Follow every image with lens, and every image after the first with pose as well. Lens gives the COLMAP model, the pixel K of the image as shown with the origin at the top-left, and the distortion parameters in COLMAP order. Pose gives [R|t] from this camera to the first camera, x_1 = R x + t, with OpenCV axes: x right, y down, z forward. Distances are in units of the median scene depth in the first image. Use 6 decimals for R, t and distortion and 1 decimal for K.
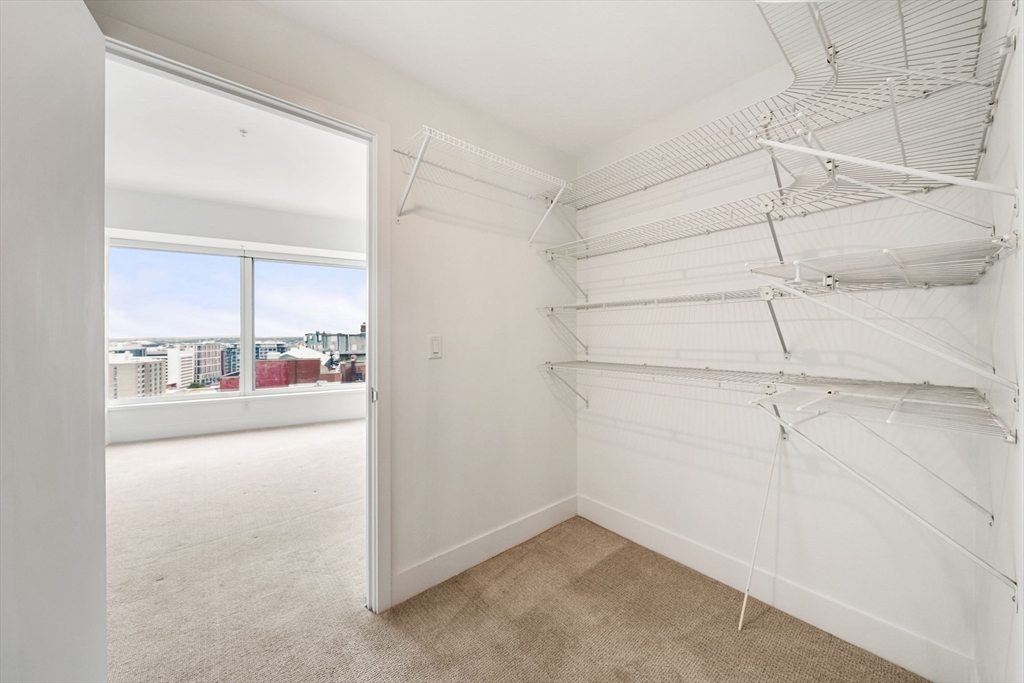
lens RADIAL K [[348.4, 0, 514.7], [0, 348.4, 342.1], [0, 0, 1]] dist [-0.001930, 0.000030]
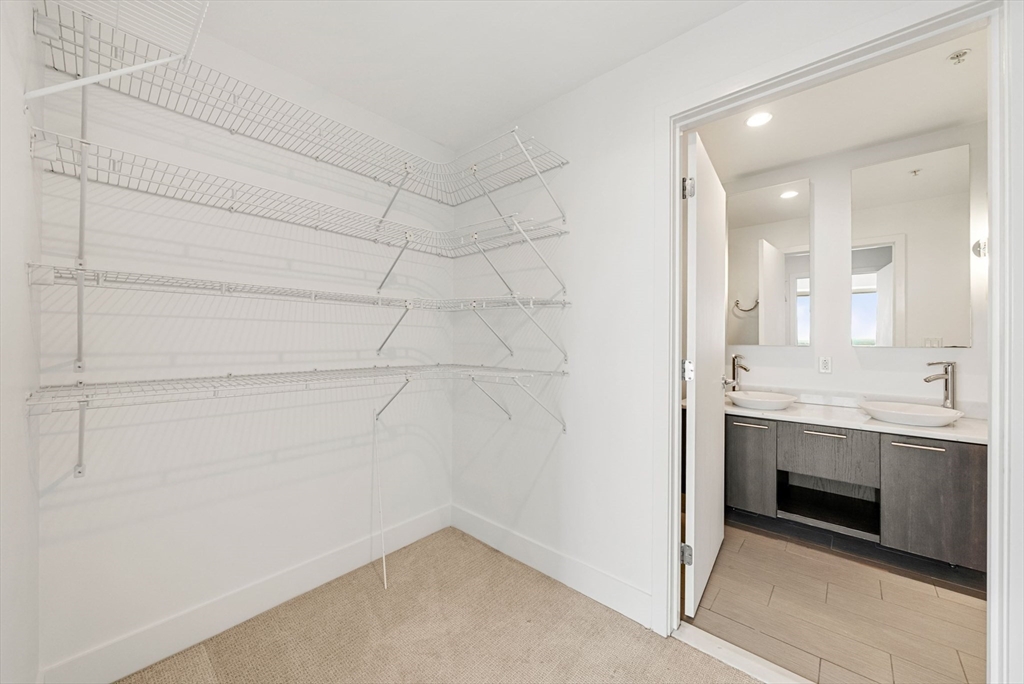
lens RADIAL K [[366.8, 0, 514.2], [0, 366.8, 337.8], [0, 0, 1]] dist [-0.003239, -0.000068]
pose [[-0.103305, 0.000822, 0.994649, -0.479060], [0.006817, 0.999977, -0.000119, -0.008561], [-0.994626, 0.006769, -0.103309, 0.535625]]
